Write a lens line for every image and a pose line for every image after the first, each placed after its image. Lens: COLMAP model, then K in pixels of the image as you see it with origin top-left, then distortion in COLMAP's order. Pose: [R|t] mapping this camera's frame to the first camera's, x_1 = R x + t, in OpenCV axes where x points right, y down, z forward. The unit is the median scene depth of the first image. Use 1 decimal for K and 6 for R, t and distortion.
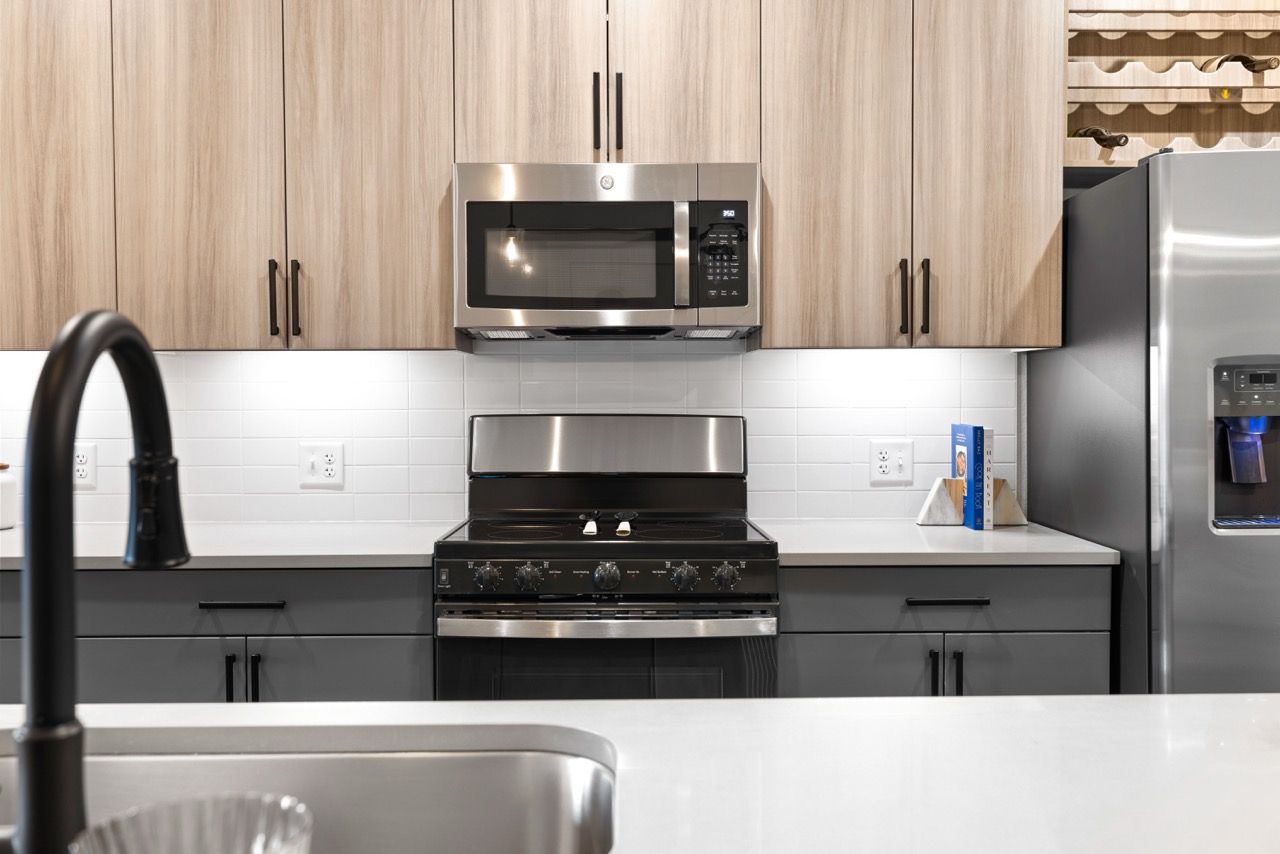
lens RADIAL K [[1130.4, 0, 638.8], [0, 1130.4, 422.8], [0, 0, 1]] dist [0.002207, 0.005583]
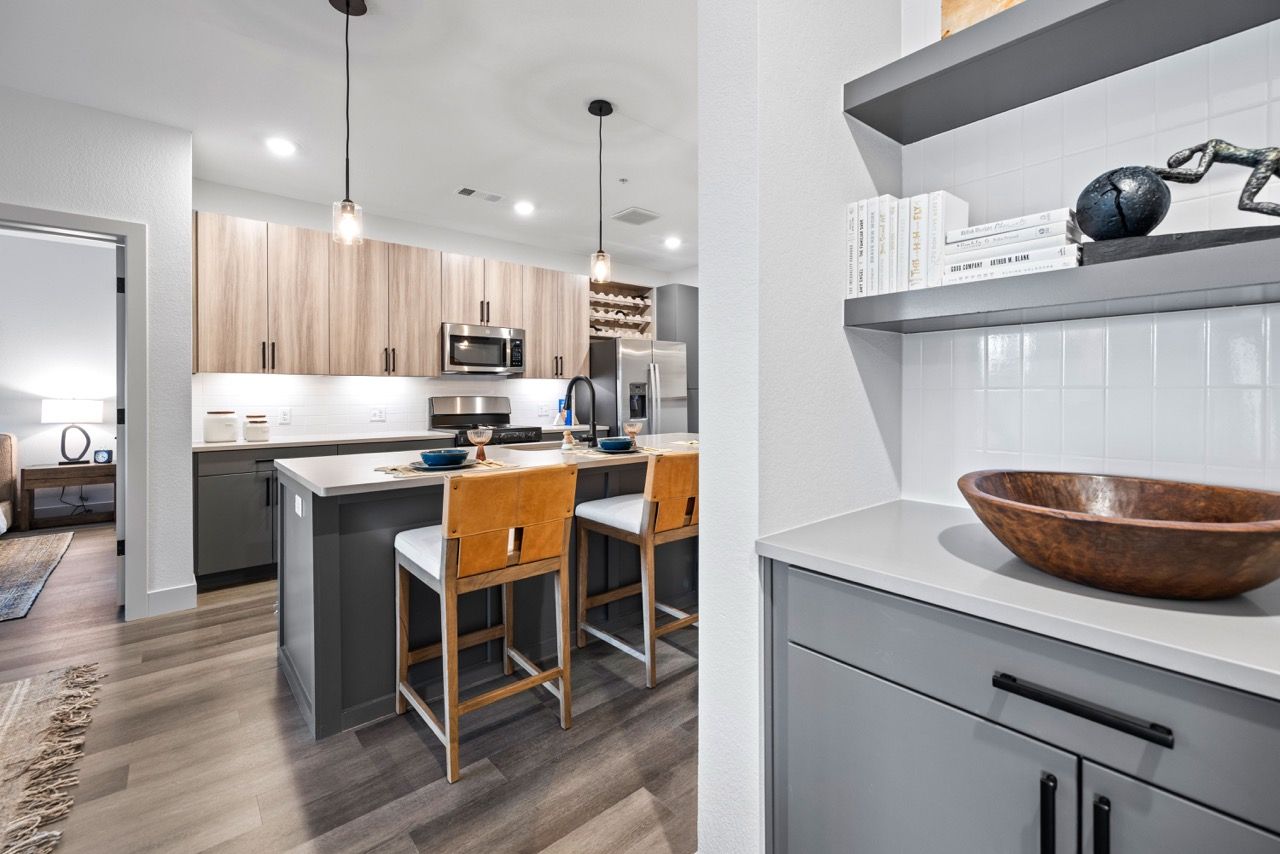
lens RADIAL K [[548.6, 0, 637.8], [0, 548.6, 397.9], [0, 0, 1]] dist [-0.001877, -0.000127]
pose [[0.774843, -0.003357, 0.632144, -0.750403], [0.019923, 0.999619, -0.019113, 0.041121], [-0.631839, 0.027404, 0.774615, -0.646732]]
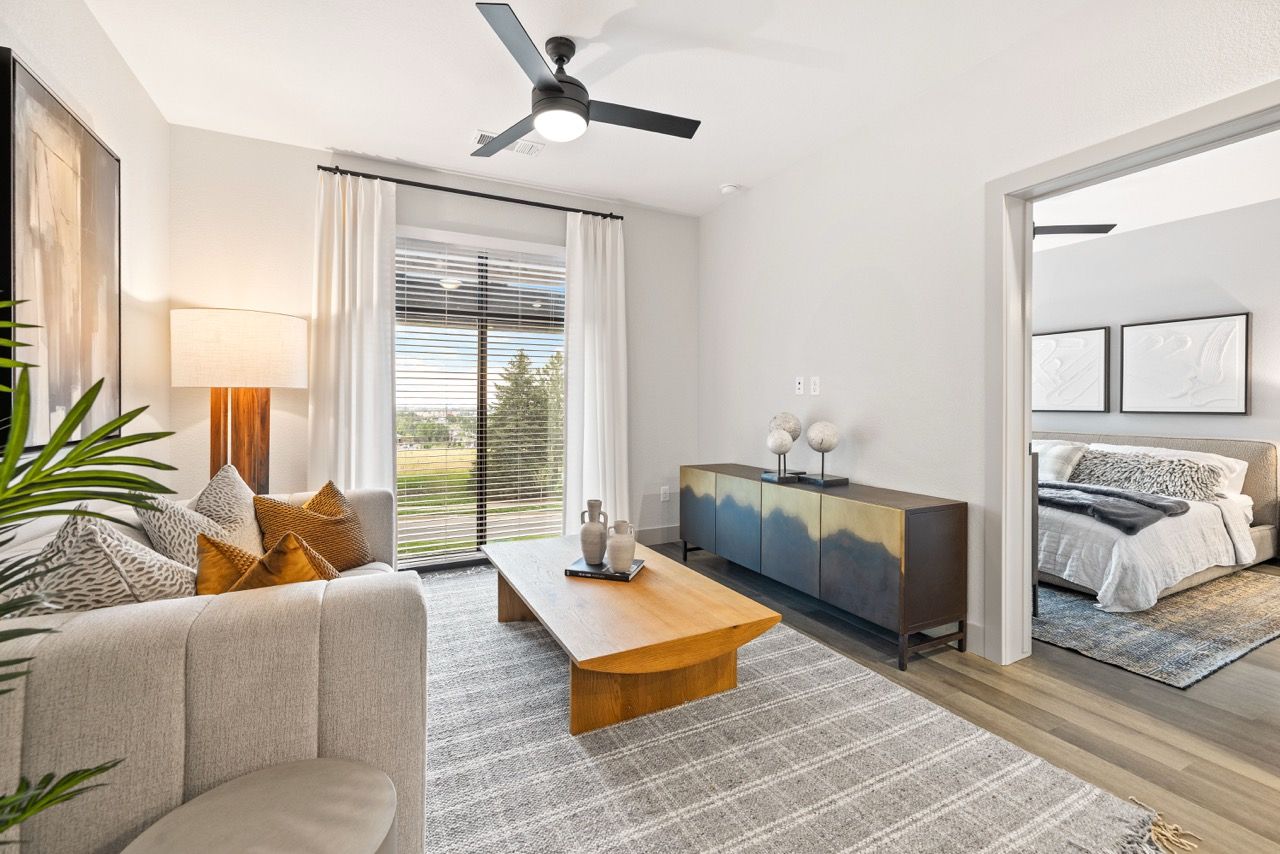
lens RADIAL K [[542.4, 0, 633.5], [0, 542.4, 407.8], [0, 0, 1]] dist [0.000757, 0.000284]
pose [[0.423591, 0.006901, -0.905827, -0.634905], [-0.028321, 0.999583, -0.005629, 0.047845], [0.905411, 0.028038, 0.423610, -0.101415]]
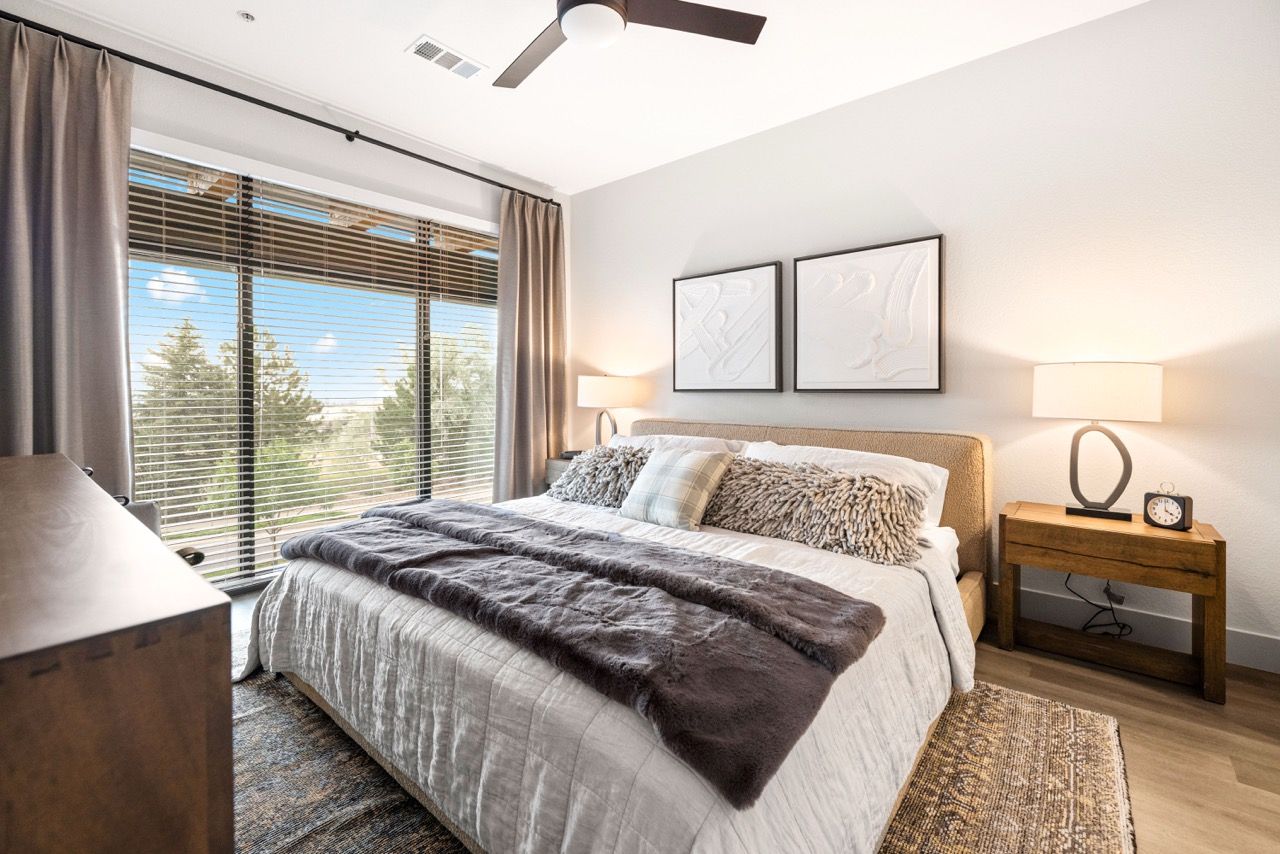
lens RADIAL K [[552.9, 0, 639.9], [0, 552.9, 389.9], [0, 0, 1]] dist [-0.001499, 0.000011]
pose [[0.747889, -0.002085, -0.663820, -1.026835], [-0.018159, 0.999557, -0.023598, 0.039214], [0.663575, 0.029704, 0.747520, 0.982872]]
